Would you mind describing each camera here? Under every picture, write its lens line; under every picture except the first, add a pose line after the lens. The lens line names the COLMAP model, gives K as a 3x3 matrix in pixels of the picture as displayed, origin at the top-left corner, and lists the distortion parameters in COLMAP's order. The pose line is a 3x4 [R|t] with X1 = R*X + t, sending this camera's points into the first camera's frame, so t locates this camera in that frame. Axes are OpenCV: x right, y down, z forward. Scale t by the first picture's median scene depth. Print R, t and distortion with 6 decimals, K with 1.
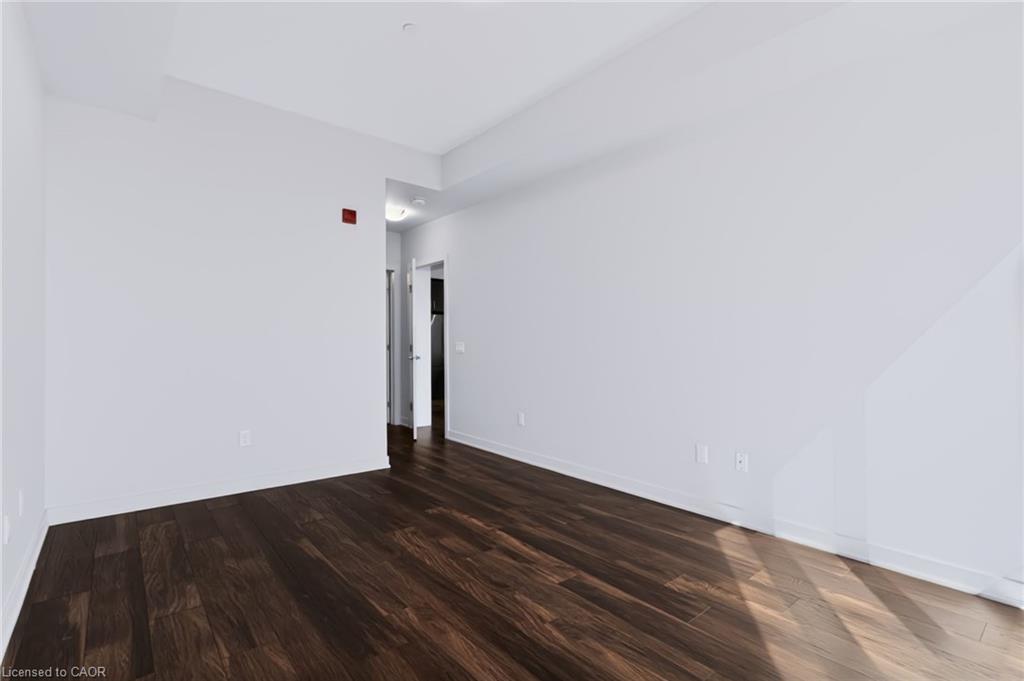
lens RADIAL K [[485.9, 0, 512.0], [0, 485.9, 340.5], [0, 0, 1]] dist [-0.000205, 0.000156]
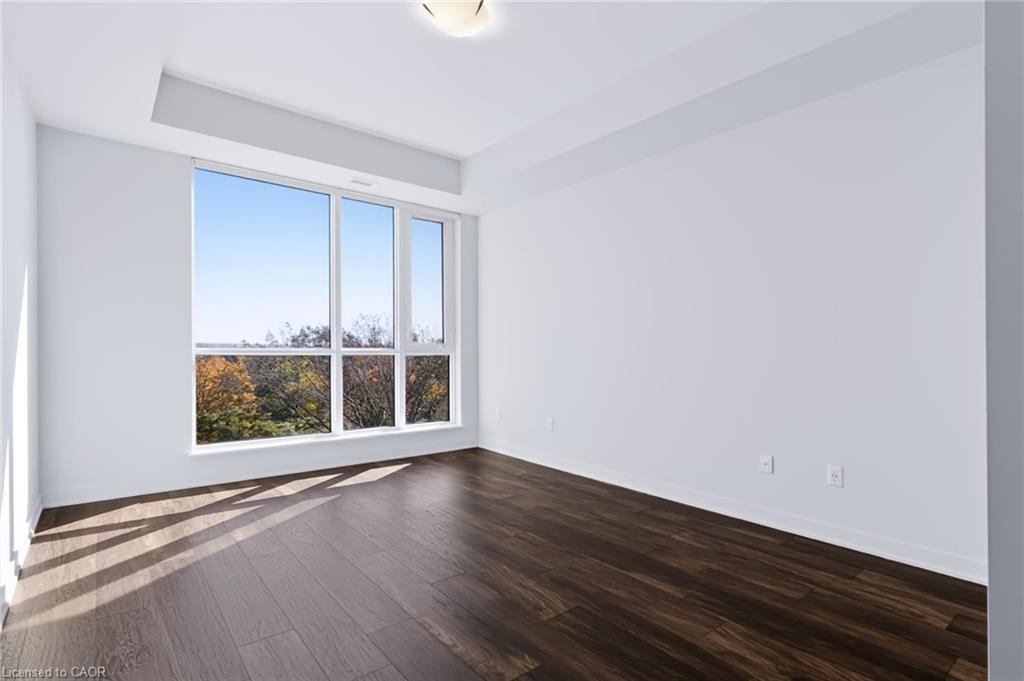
lens RADIAL K [[485.9, 0, 512.0], [0, 485.9, 340.5], [0, 0, 1]] dist [-0.000205, 0.000156]
pose [[-0.999276, -0.012603, 0.035884, -0.206418], [-0.013301, 0.999726, -0.019269, 0.037716], [-0.035632, -0.019732, -0.999170, 1.884565]]
